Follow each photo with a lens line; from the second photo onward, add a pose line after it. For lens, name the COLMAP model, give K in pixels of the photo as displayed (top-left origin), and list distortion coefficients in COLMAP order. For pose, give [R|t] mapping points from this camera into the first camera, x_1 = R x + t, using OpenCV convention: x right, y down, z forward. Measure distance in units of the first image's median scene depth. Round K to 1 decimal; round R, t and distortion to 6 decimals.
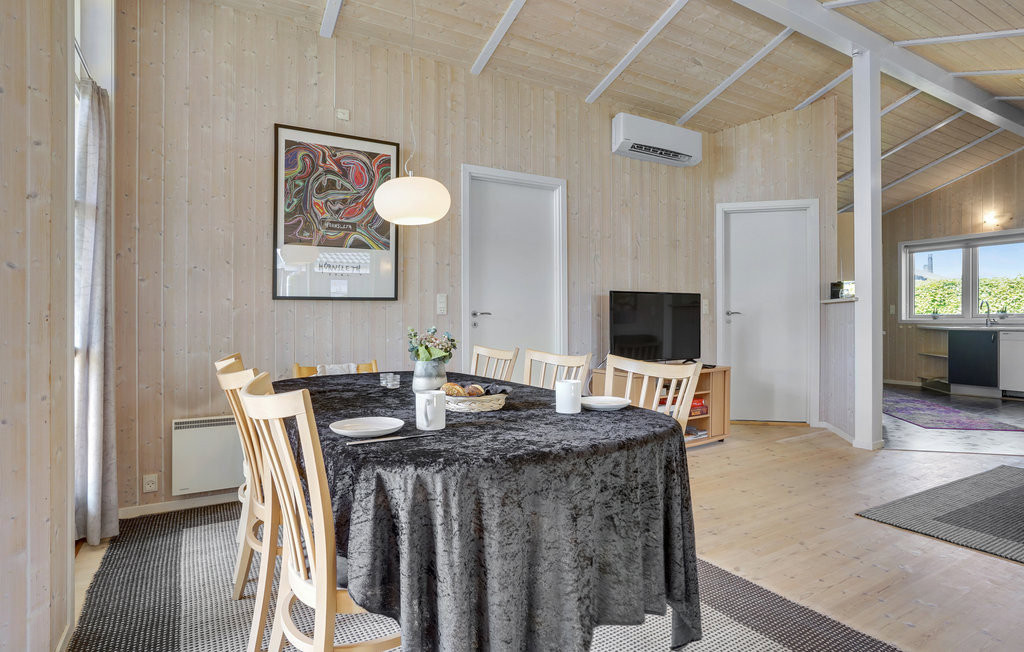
lens RADIAL K [[531.7, 0, 508.9], [0, 531.7, 318.7], [0, 0, 1]] dist [-0.003587, 0.000252]
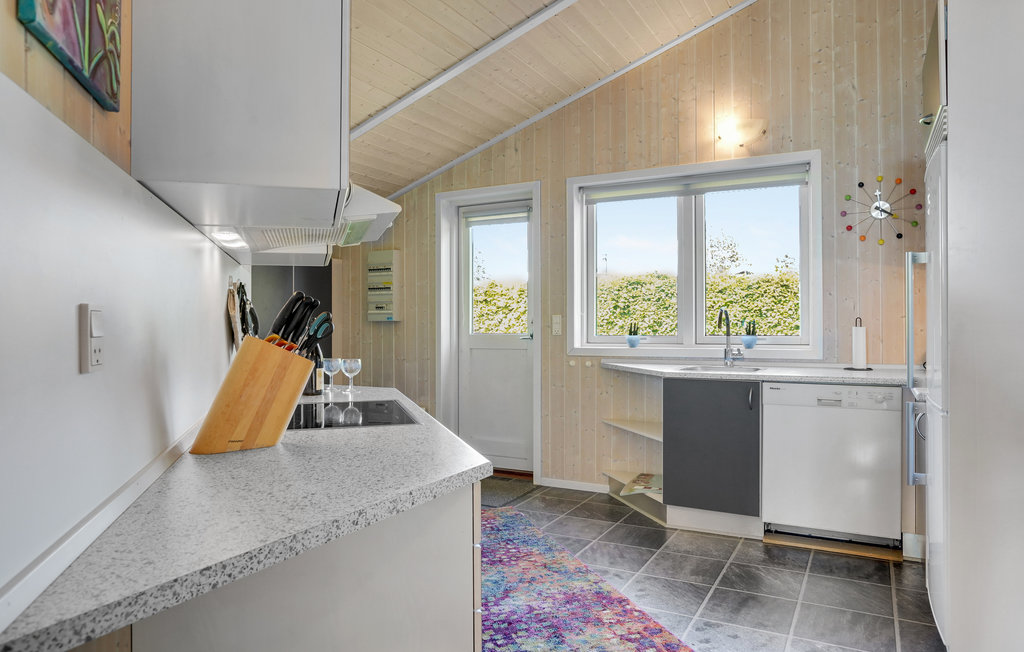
lens RADIAL K [[670.7, 0, 512.0], [0, 670.7, 326.0], [0, 0, 1]] dist [-0.005421, -0.000686]
pose [[0.859796, -0.001529, 0.510635, 0.446561], [0.001034, 0.999999, 0.001252, -0.019738], [-0.510636, -0.000548, 0.859797, 0.593089]]
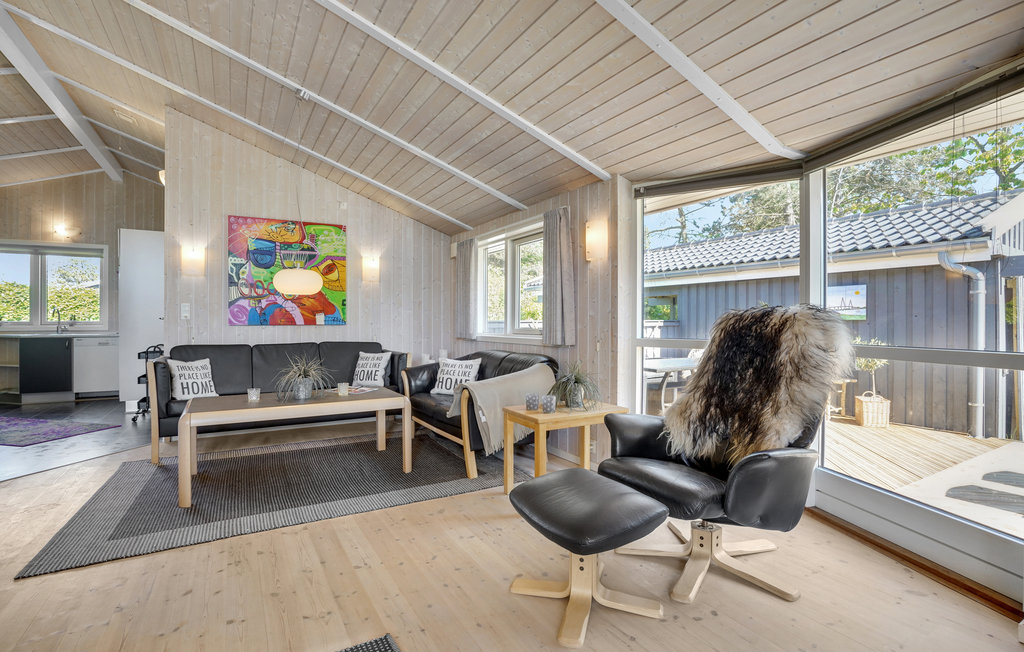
lens RADIAL K [[479.6, 0, 514.8], [0, 479.6, 323.3], [0, 0, 1]] dist [-0.012765, 0.000692]
pose [[0.010136, 0.003908, 0.999941, -0.010820], [0.001919, 0.999990, -0.003927, 0.000134], [-0.999947, 0.001959, 0.010129, 0.101079]]
